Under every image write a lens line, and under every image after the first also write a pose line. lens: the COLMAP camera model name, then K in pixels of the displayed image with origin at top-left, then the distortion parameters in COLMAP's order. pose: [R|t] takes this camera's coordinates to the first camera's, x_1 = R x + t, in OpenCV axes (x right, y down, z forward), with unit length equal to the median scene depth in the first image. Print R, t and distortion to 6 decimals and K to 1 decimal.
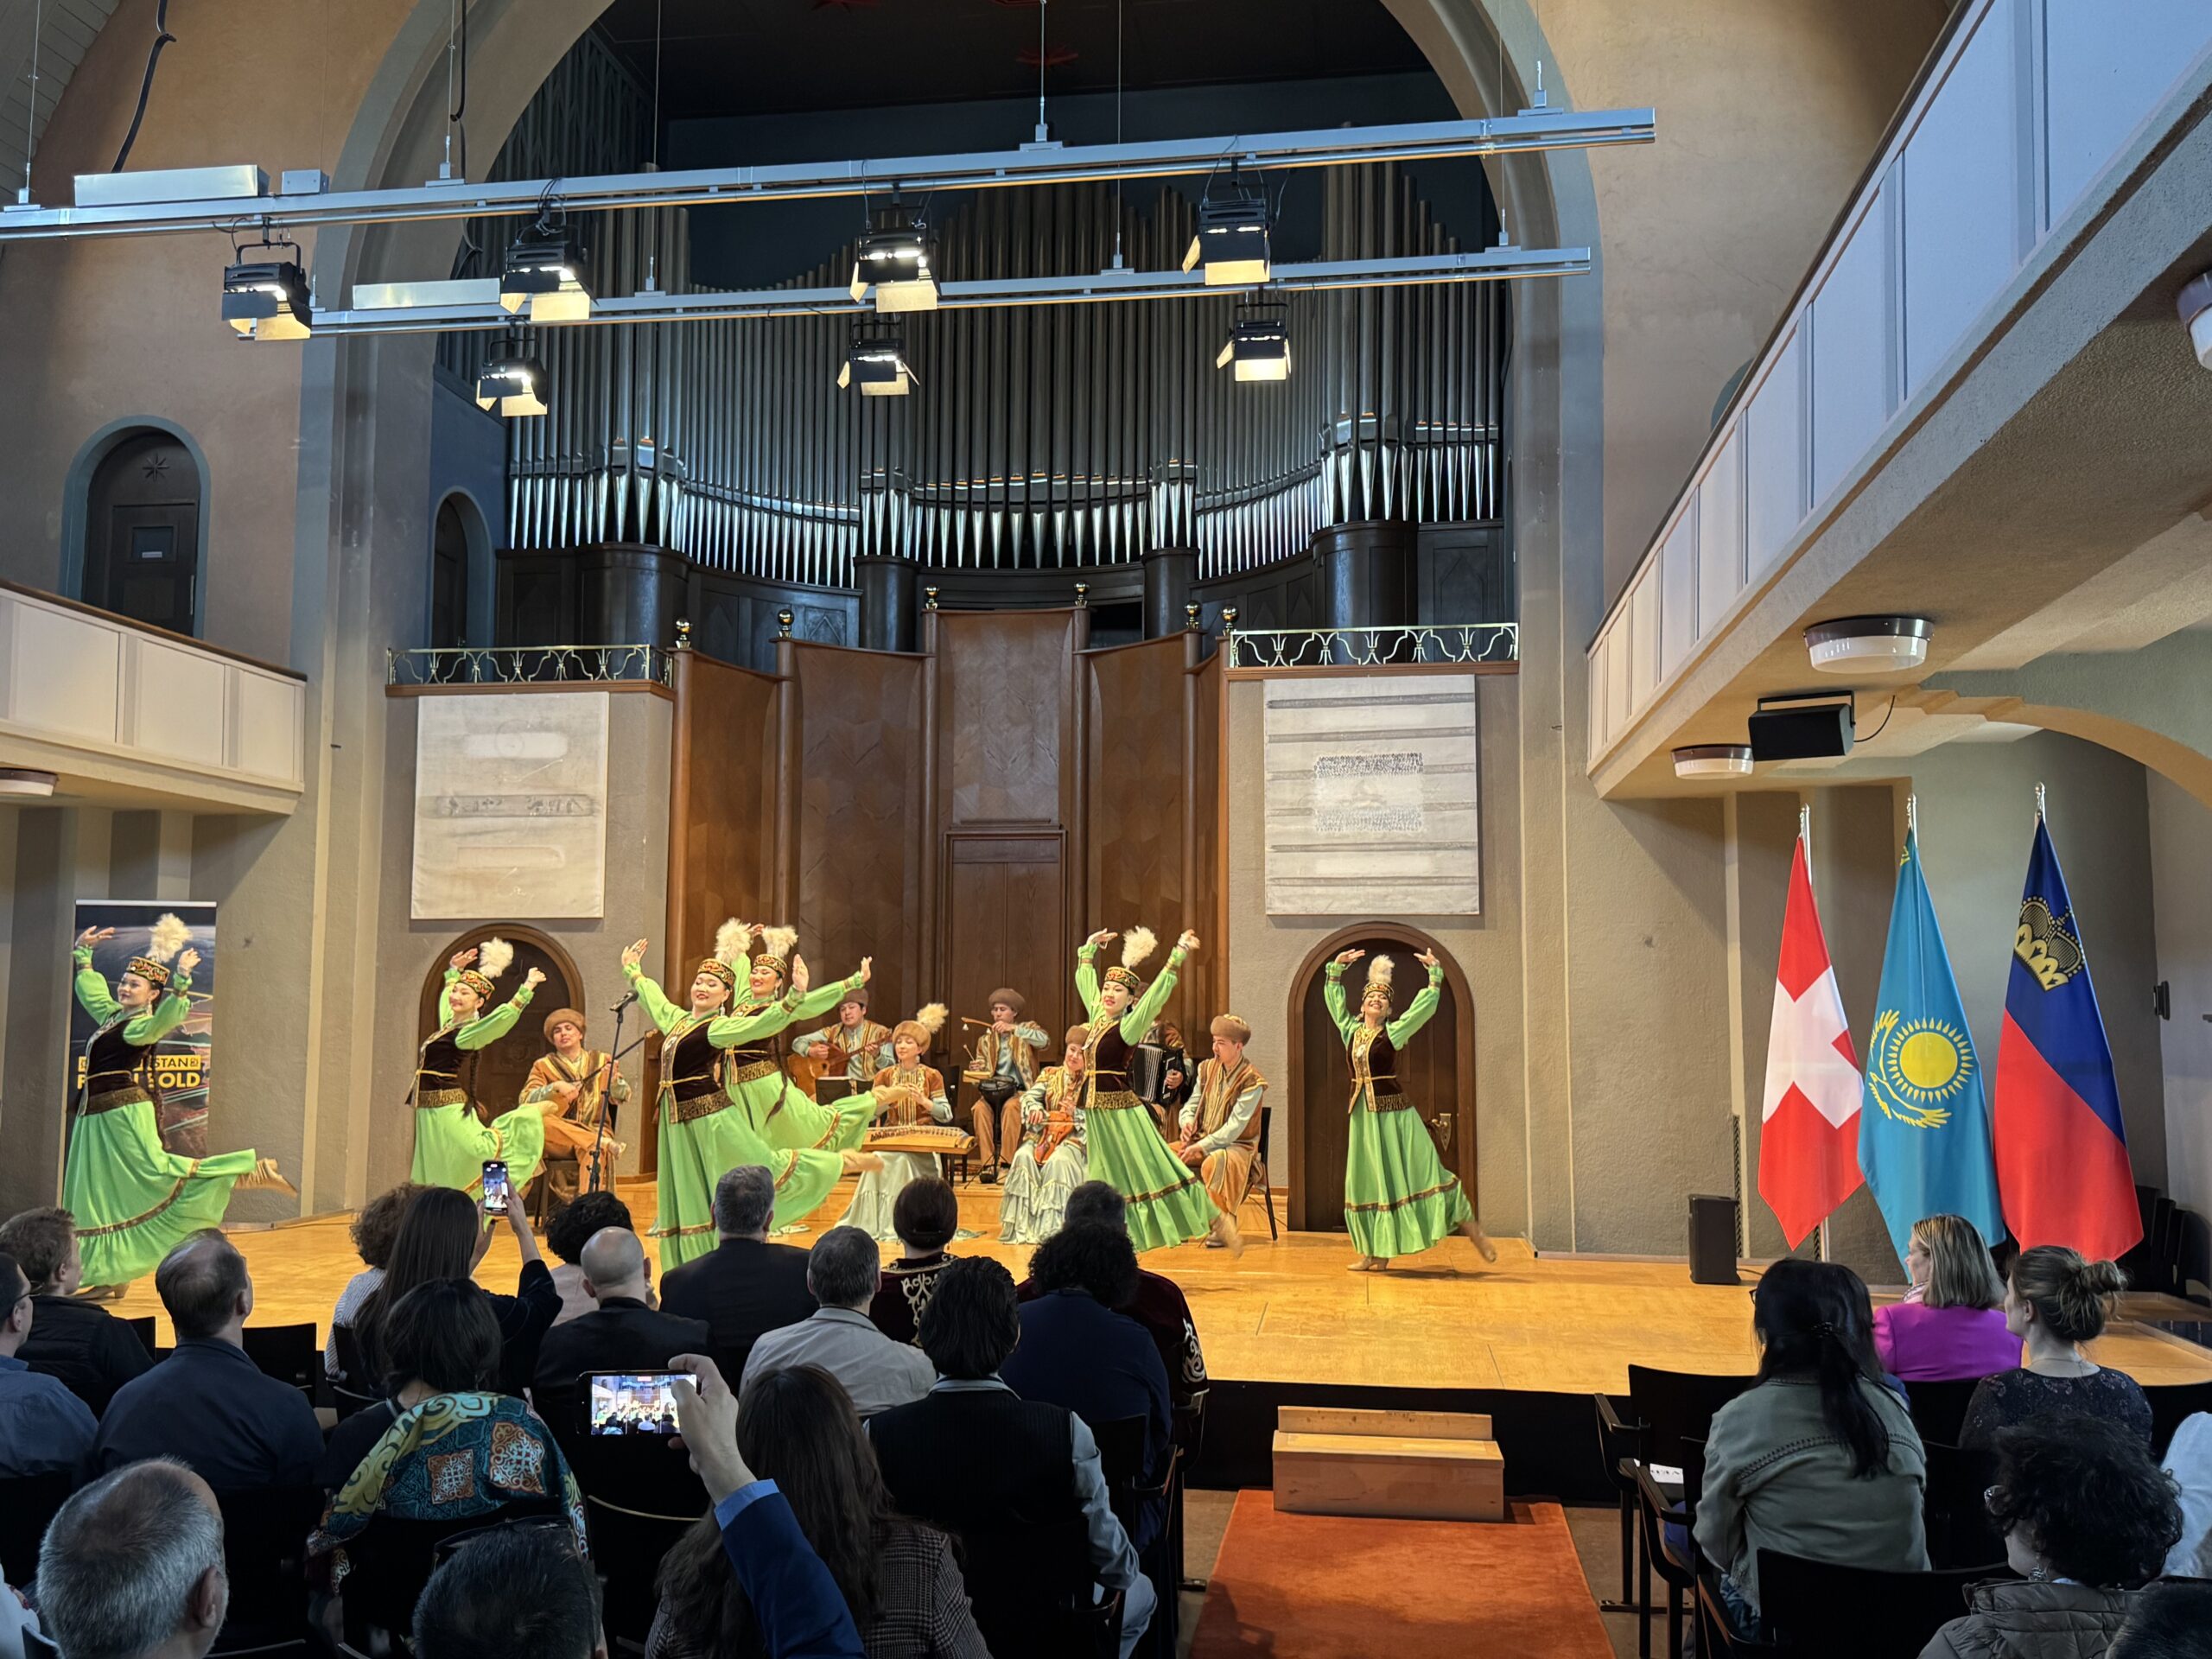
lens RADIAL K [[1877.0, 0, 1106.0], [0, 1877.0, 829.5], [0, 0, 1]] dist [0.177445, -0.354493]
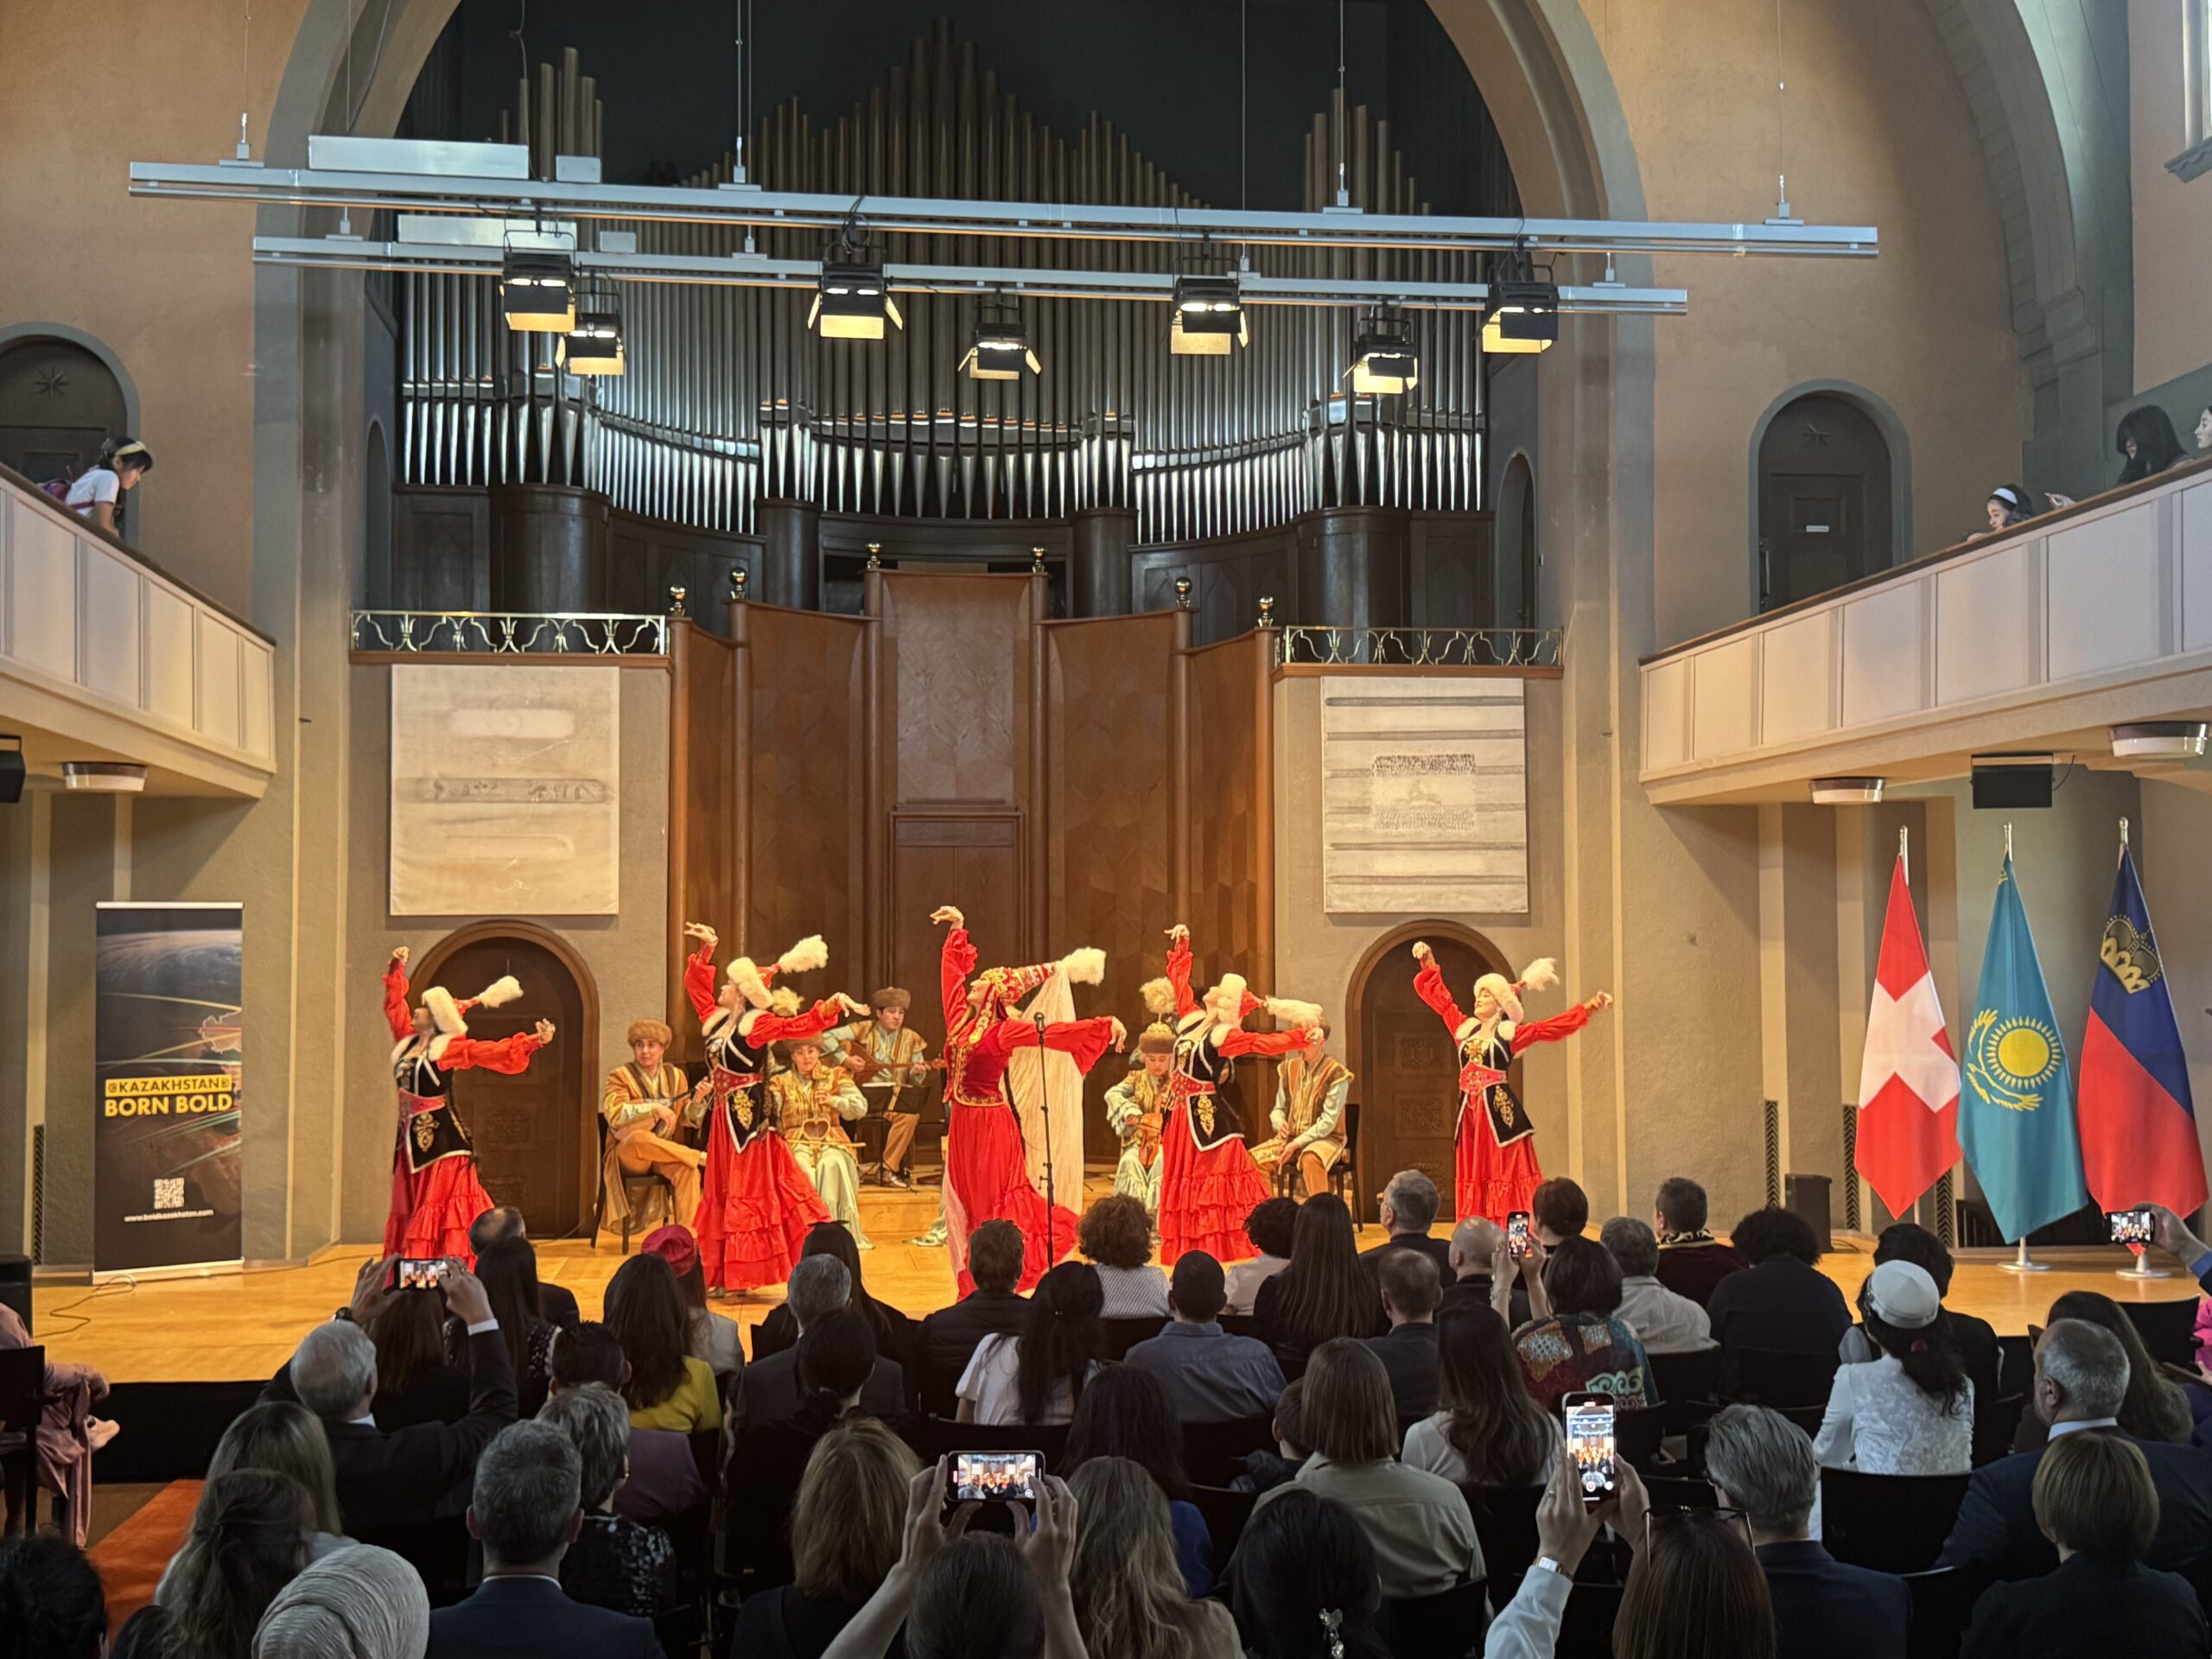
lens RADIAL K [[2407.9, 0, 1119.5], [0, 2407.9, 816.9], [0, 0, 1]] dist [0.207761, -0.498488]
pose [[0.959386, 0.008906, 0.281955, -0.365222], [-0.018389, 0.999350, 0.031007, -0.041475], [-0.281496, -0.034932, 0.958926, -0.190665]]
